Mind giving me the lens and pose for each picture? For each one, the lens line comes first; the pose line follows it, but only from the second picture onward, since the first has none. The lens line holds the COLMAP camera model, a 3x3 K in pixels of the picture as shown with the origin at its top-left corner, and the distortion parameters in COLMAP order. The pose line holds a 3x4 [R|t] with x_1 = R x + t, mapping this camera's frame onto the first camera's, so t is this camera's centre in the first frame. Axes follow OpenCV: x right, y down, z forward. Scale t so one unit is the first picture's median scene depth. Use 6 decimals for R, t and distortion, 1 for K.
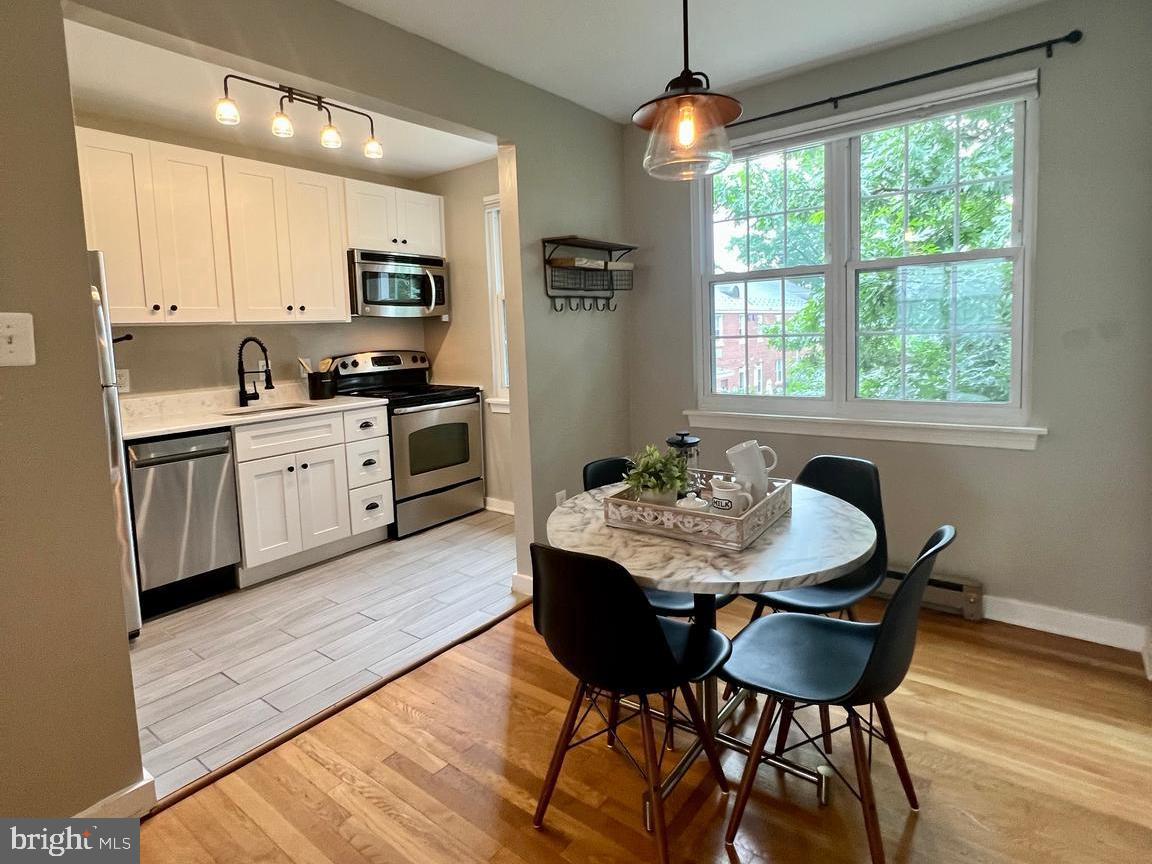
lens RADIAL K [[618.6, 0, 574.6], [0, 618.6, 386.0], [0, 0, 1]] dist [-0.005279, 0.000236]
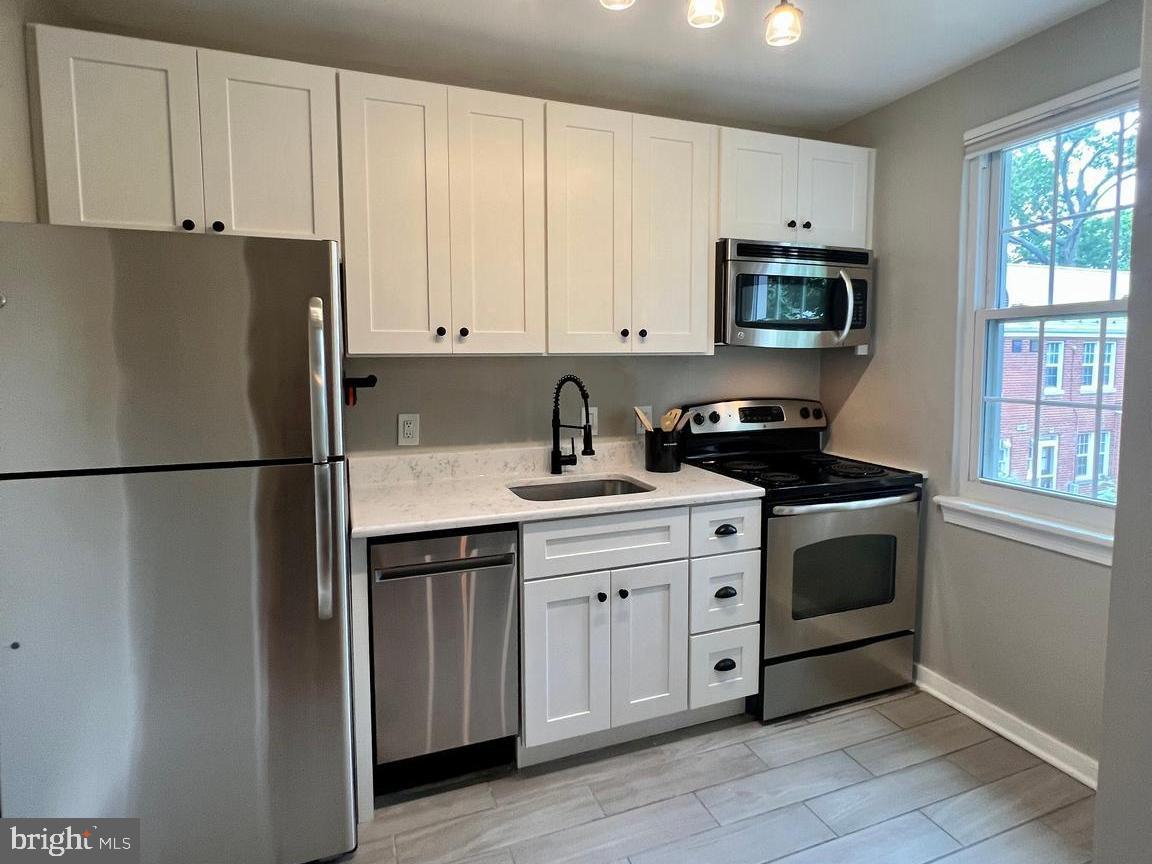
lens RADIAL K [[617.2, 0, 576.8], [0, 617.2, 403.5], [0, 0, 1]] dist [-0.003399, -0.000091]
pose [[0.849577, 0.069765, -0.522831, -0.151580], [-0.071639, 0.997291, 0.016665, -0.056427], [0.522578, 0.023298, 0.852273, 0.401569]]
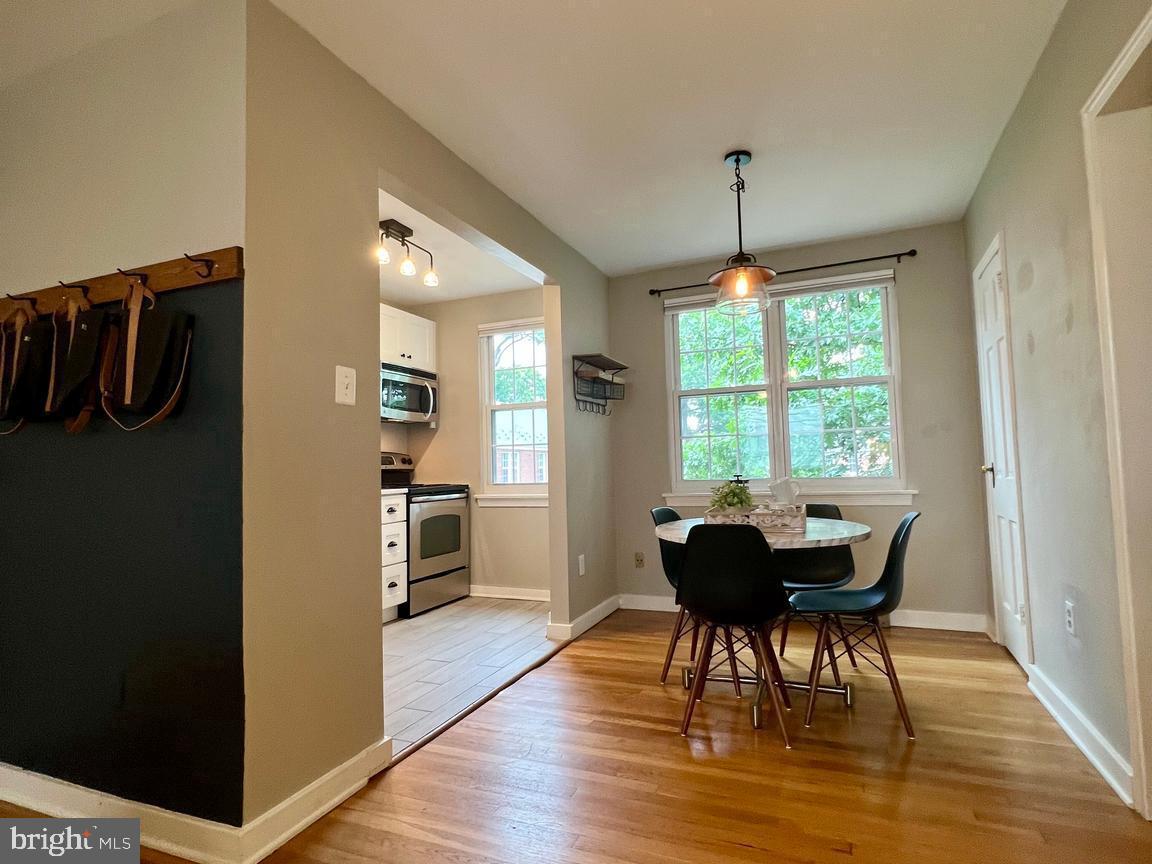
lens RADIAL K [[619.8, 0, 576.0], [0, 619.8, 432.0], [0, 0, 1]] dist [-0.000077, -0.000060]
pose [[0.966427, 0.025940, 0.255629, -0.294174], [0.014148, 0.988010, -0.153743, 0.096985], [-0.256552, 0.152198, 0.954472, -0.181476]]
